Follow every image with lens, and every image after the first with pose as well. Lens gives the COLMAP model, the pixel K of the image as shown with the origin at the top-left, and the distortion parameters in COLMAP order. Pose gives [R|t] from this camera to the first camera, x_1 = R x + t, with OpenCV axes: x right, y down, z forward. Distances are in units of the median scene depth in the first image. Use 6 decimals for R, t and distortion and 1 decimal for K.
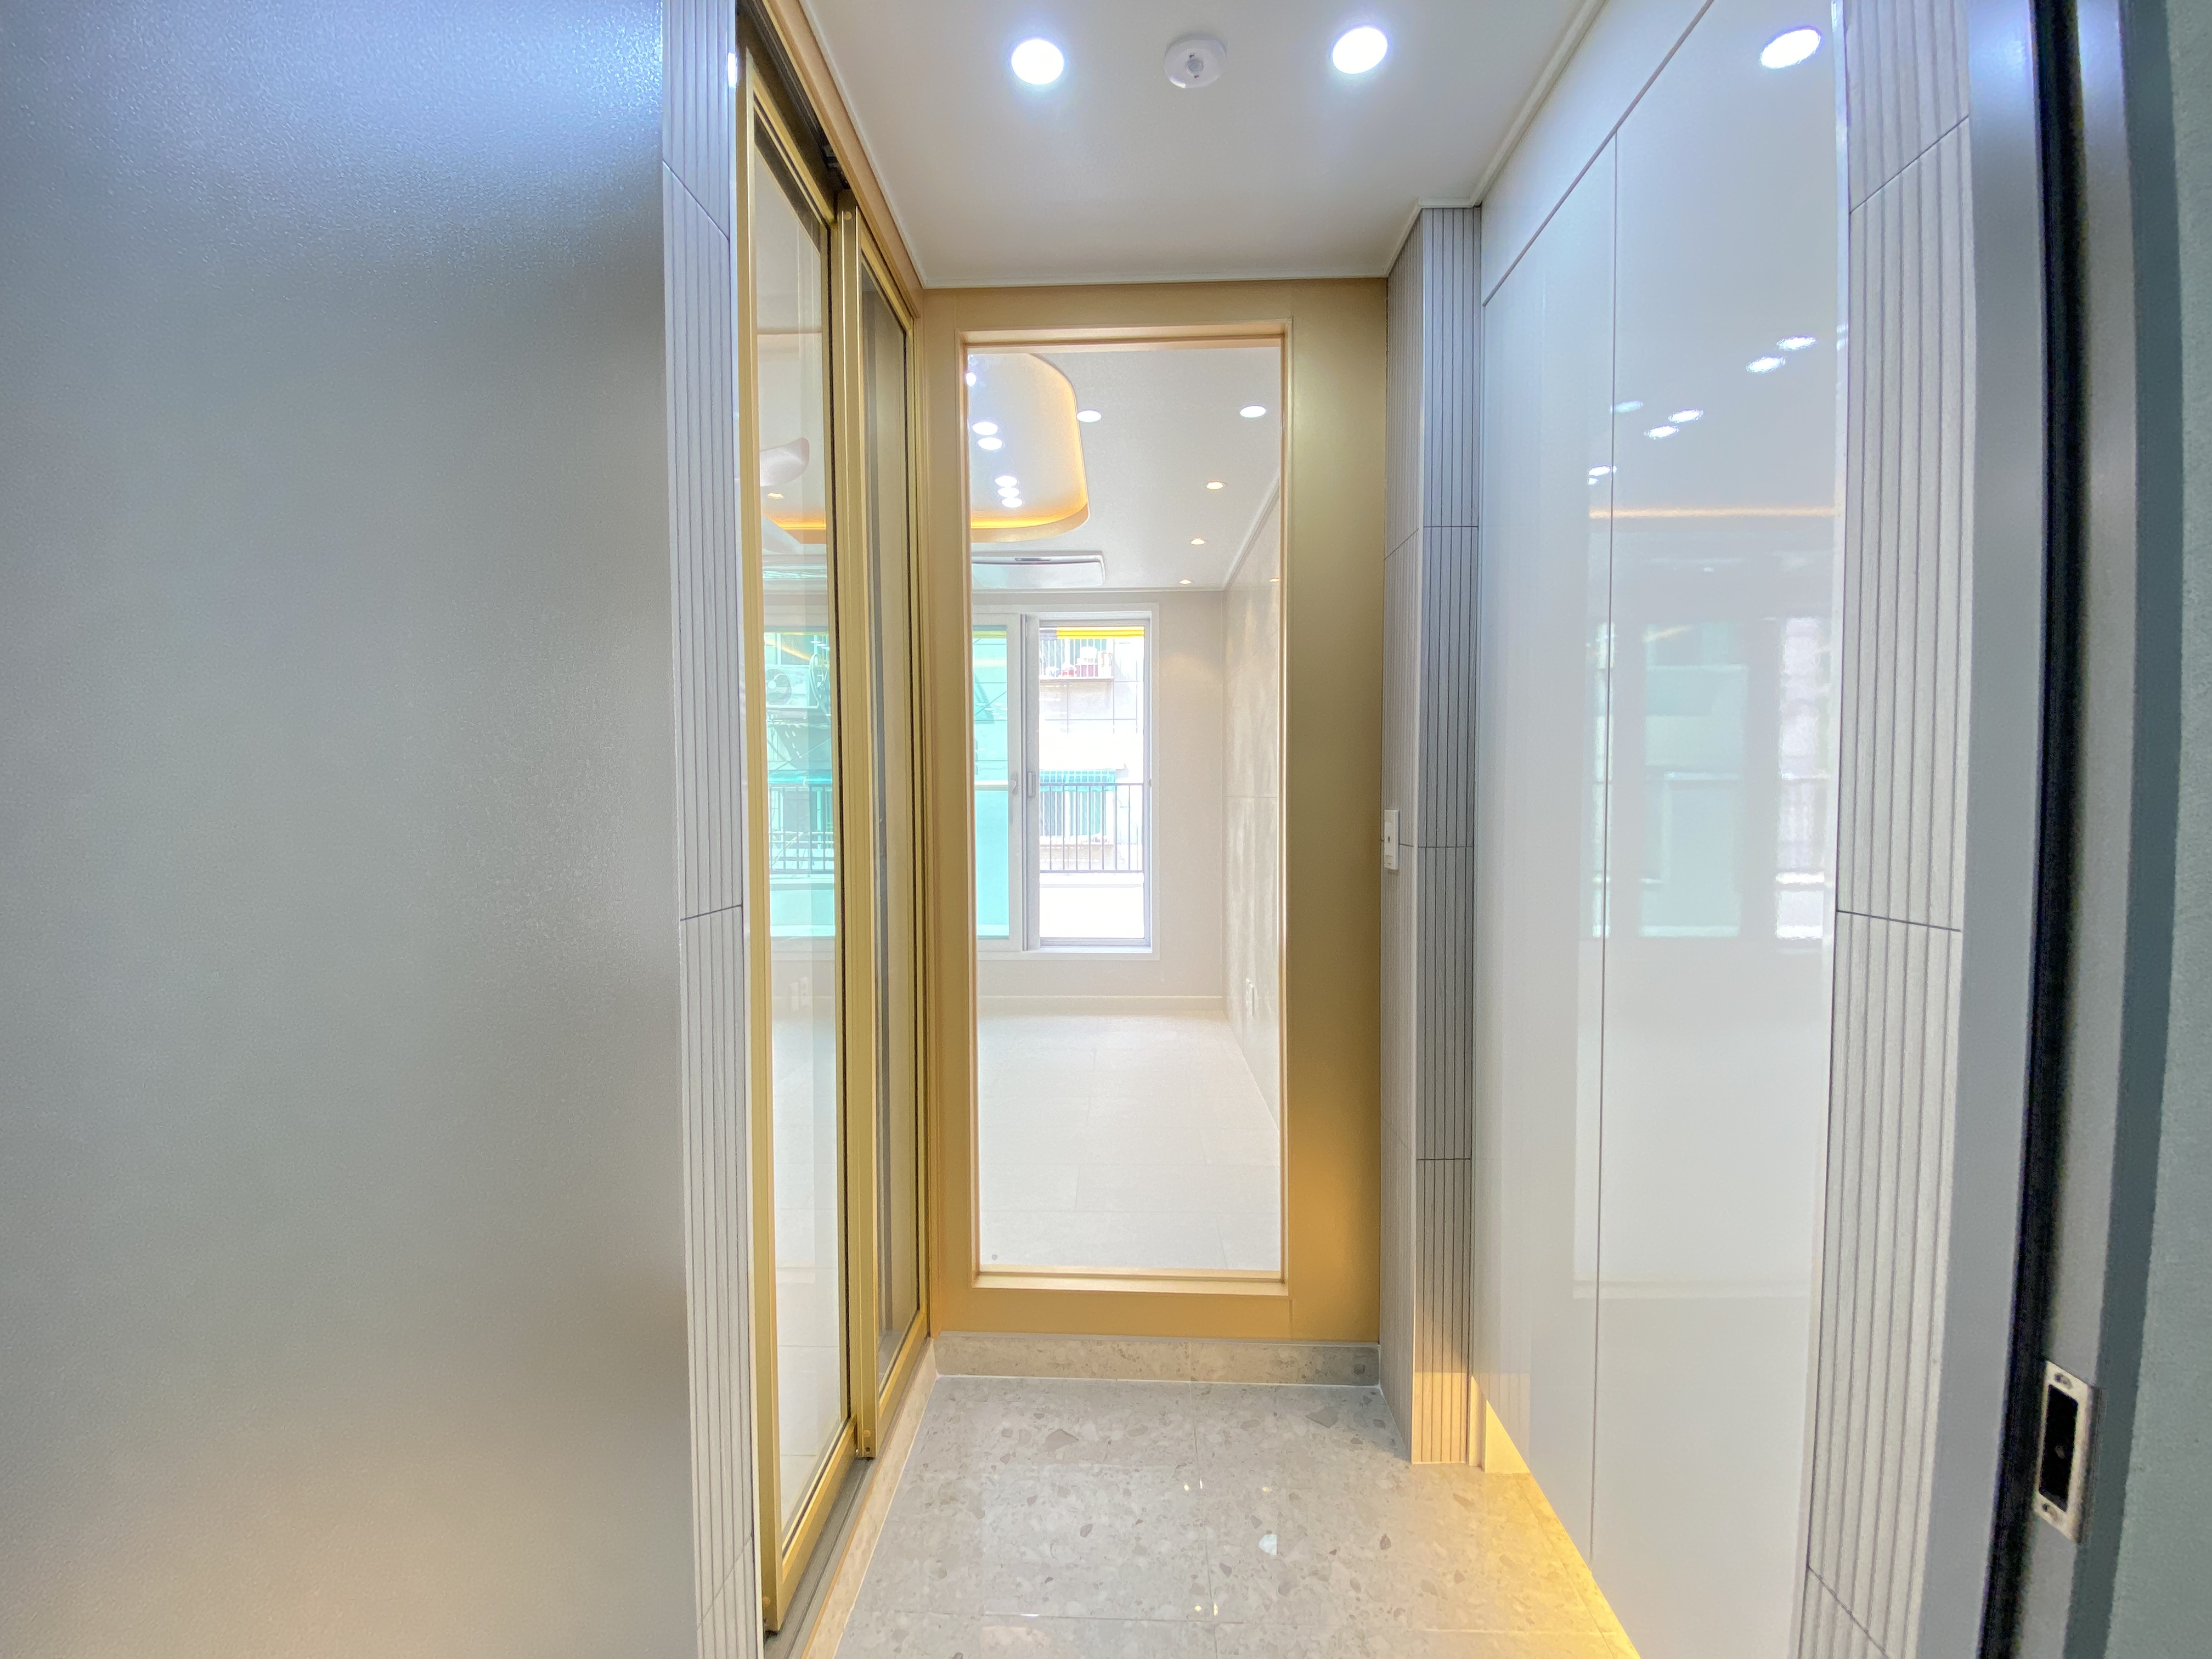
lens RADIAL K [[904.5, 0, 1094.6], [0, 904.5, 827.5], [0, 0, 1]] dist [-0.013746, -0.002858]
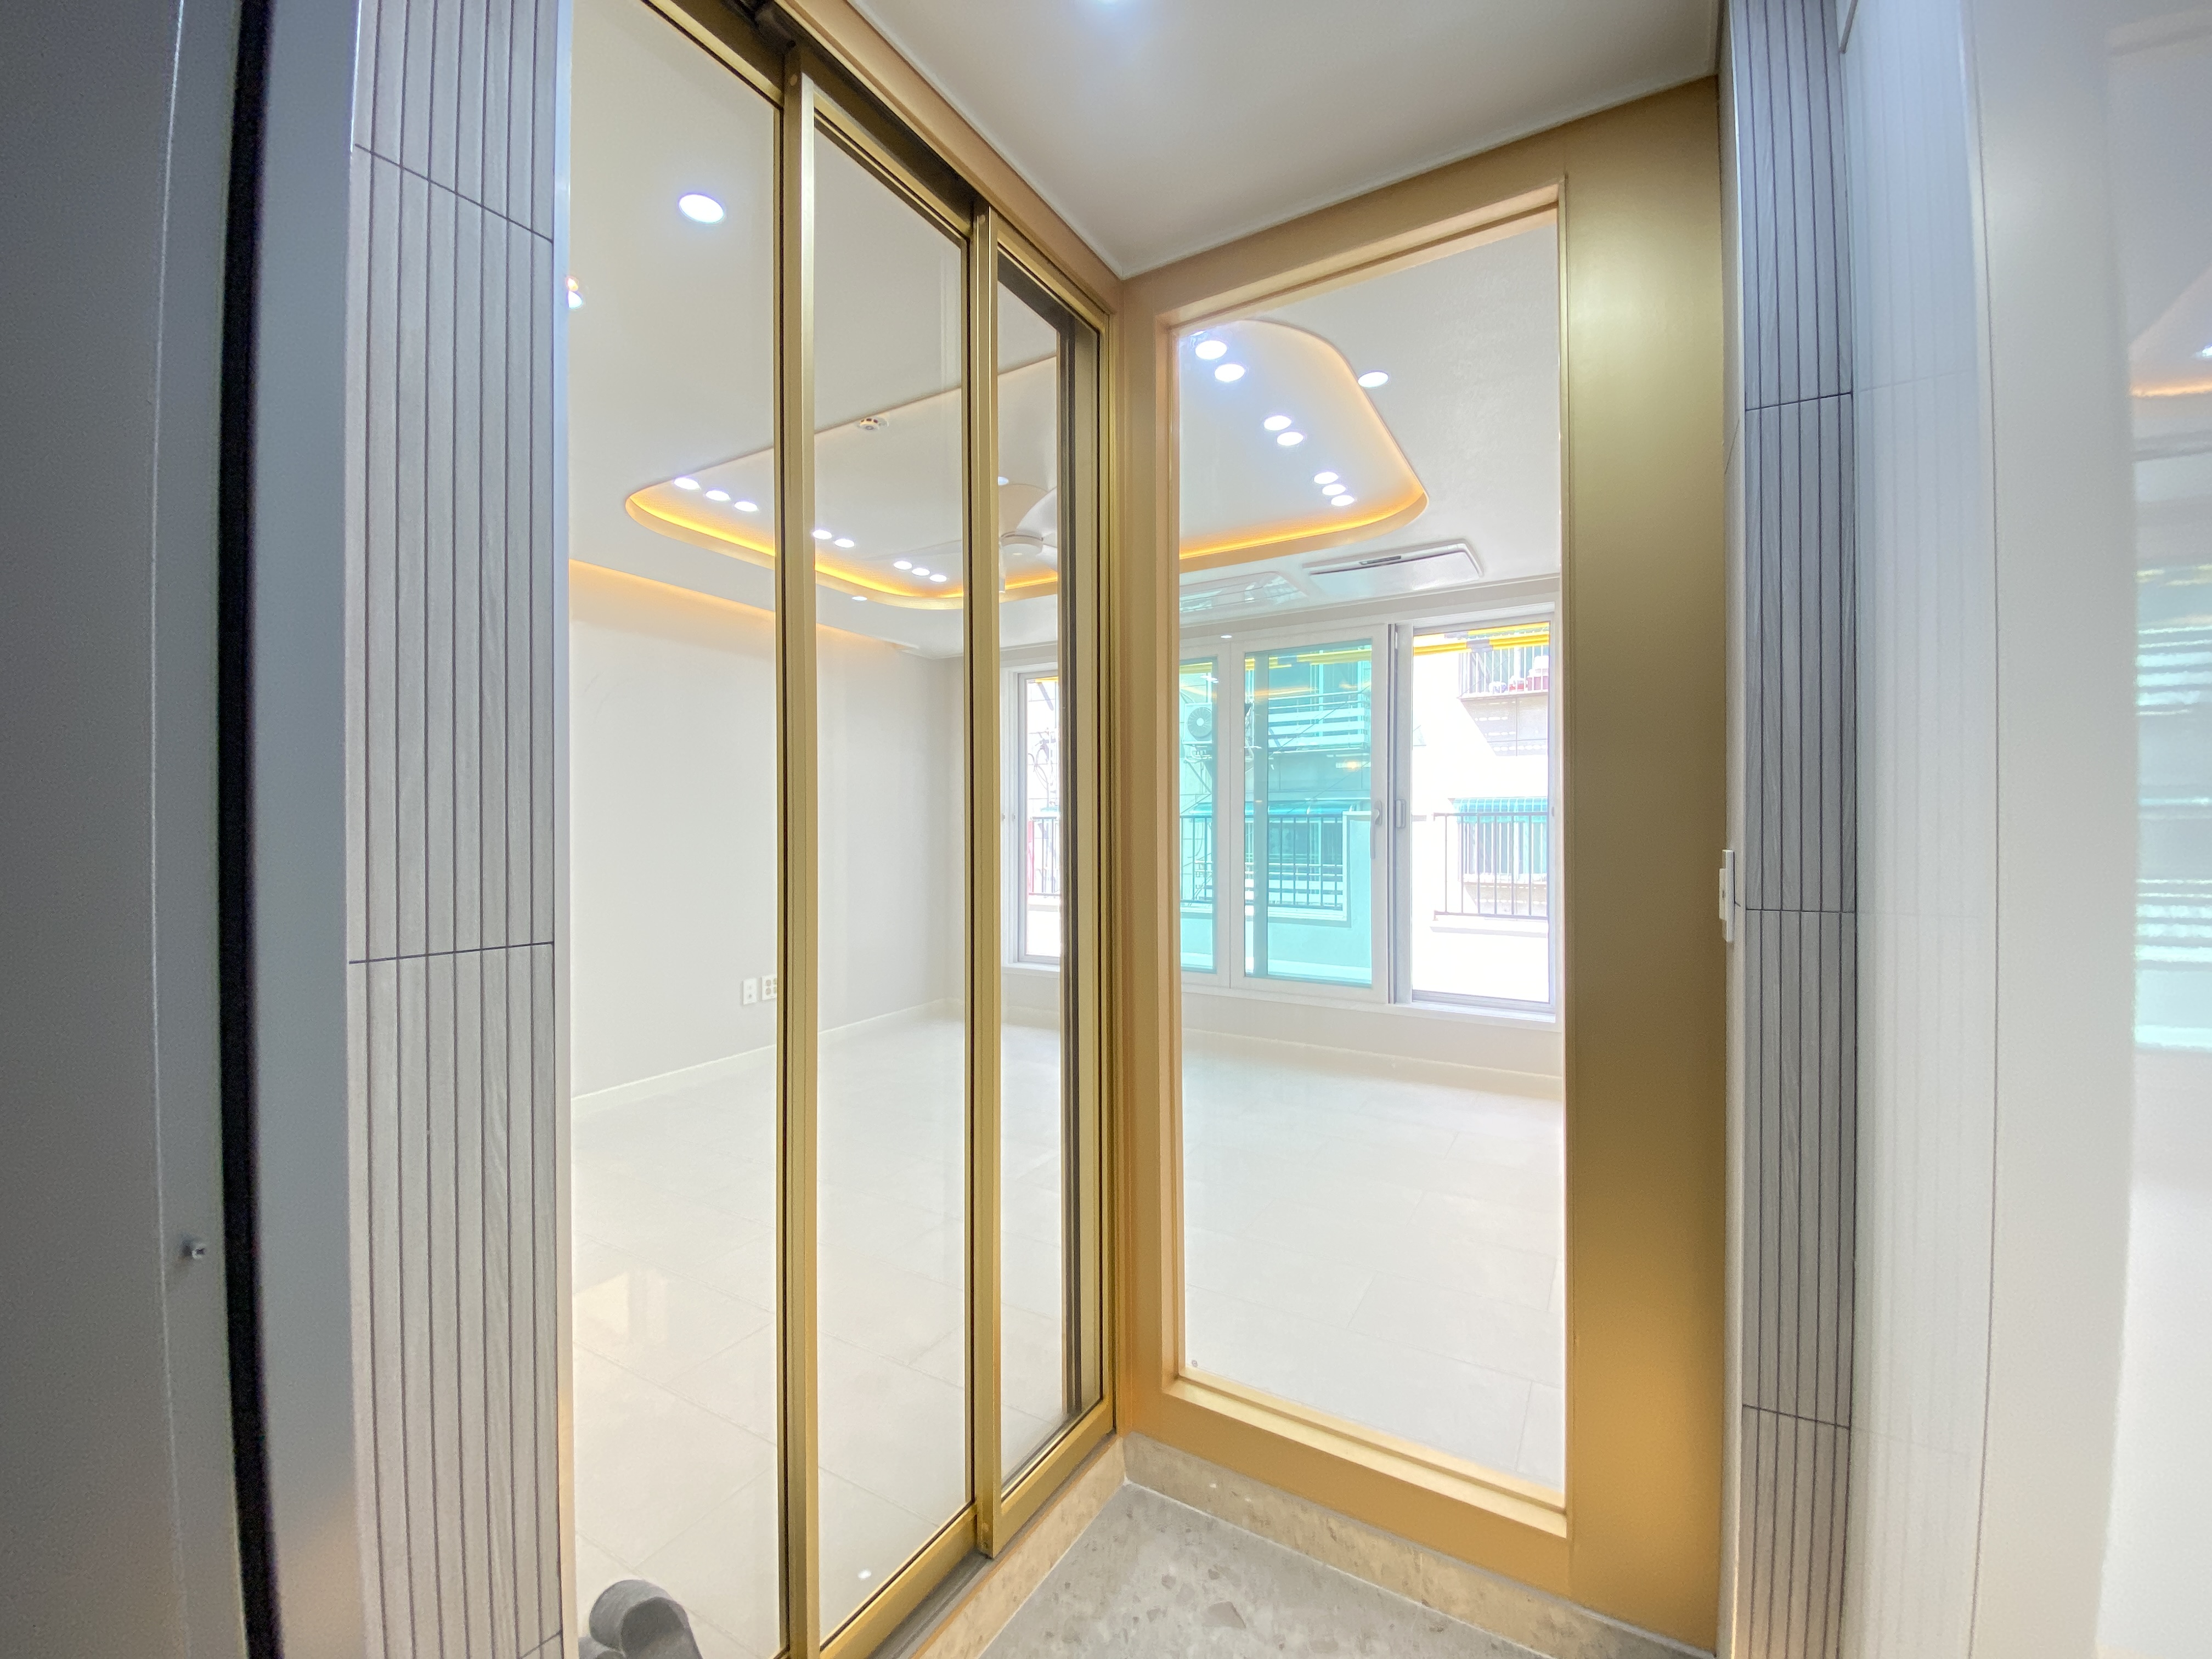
lens RADIAL K [[904.5, 0, 1103.2], [0, 904.5, 830.0], [0, 0, 1]] dist [-0.013746, -0.002858]
pose [[0.872461, 0.001326, -0.488683, 0.238111], [-0.016764, 0.999489, -0.027217, -0.008181], [0.488397, 0.031938, 0.872037, 0.195806]]
